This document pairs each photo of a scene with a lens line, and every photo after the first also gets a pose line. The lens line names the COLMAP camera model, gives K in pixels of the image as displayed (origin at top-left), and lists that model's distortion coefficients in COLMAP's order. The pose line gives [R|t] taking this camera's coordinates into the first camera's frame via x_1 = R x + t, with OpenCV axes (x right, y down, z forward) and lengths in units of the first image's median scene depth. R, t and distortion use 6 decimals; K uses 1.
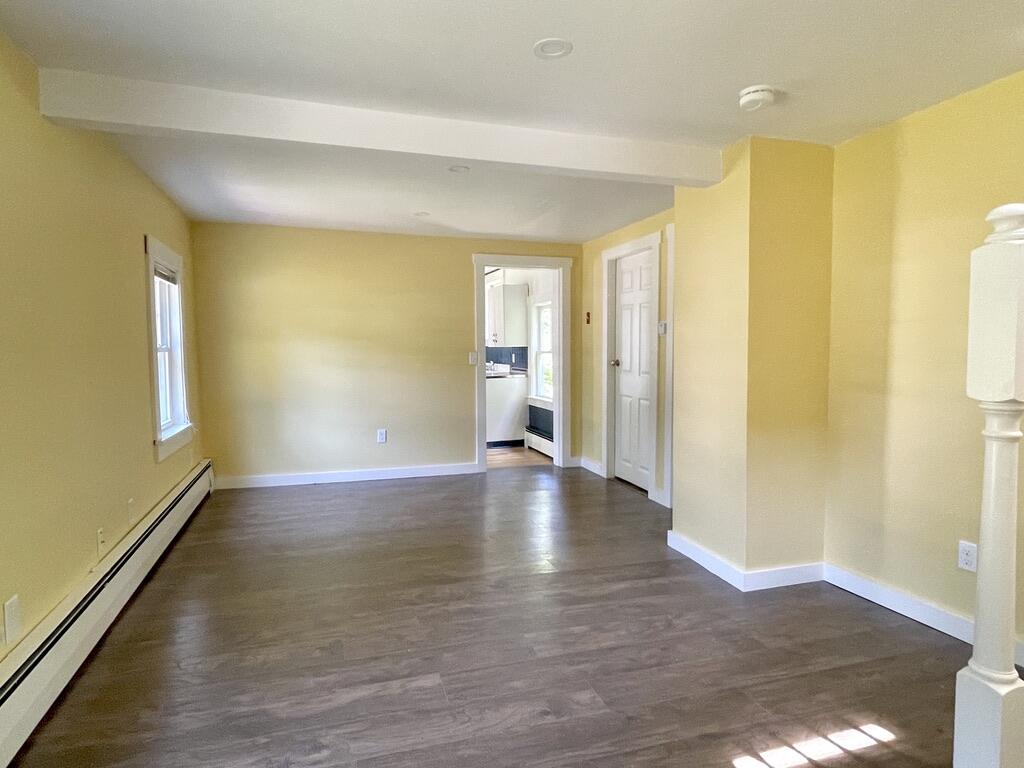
lens RADIAL K [[598.5, 0, 512.0], [0, 598.5, 384.0], [0, 0, 1]] dist [0.000301, -0.000233]
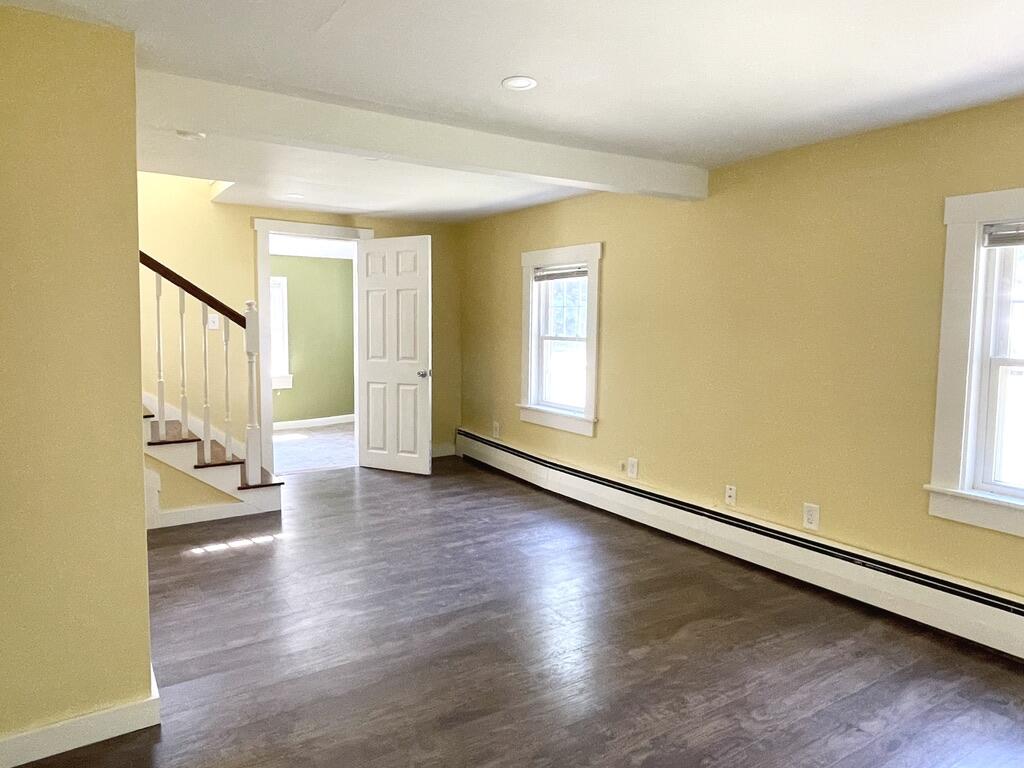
lens RADIAL K [[662.8, 0, 512.0], [0, 662.8, 384.0], [0, 0, 1]] dist [-0.000232, -0.000958]
pose [[-0.964812, 0.020224, -0.262162, 0.086524], [-0.021267, 0.987769, 0.154468, -0.117652], [0.262080, 0.154608, -0.952581, 1.391946]]
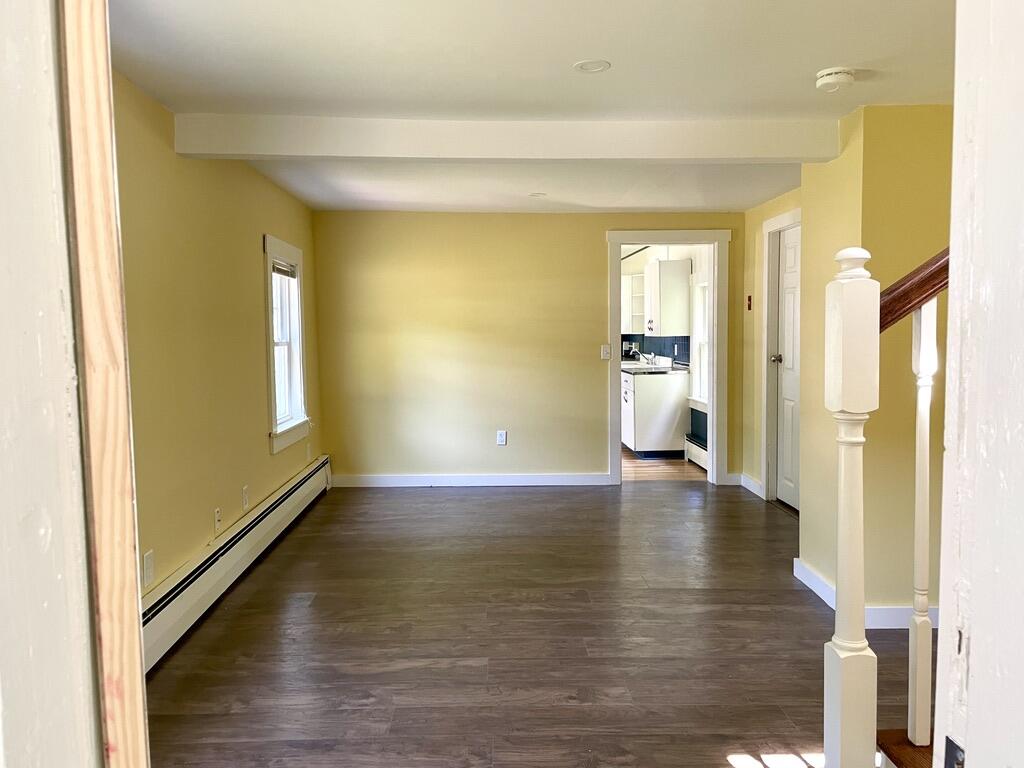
lens RADIAL K [[787.8, 0, 509.4], [0, 787.8, 376.6], [0, 0, 1]] dist [0.101749, -0.113941]
pose [[0.961265, 0.014244, -0.275259, 0.153484], [-0.014585, 0.999893, 0.000808, -0.008246], [0.275241, 0.003238, 0.961370, -0.180141]]
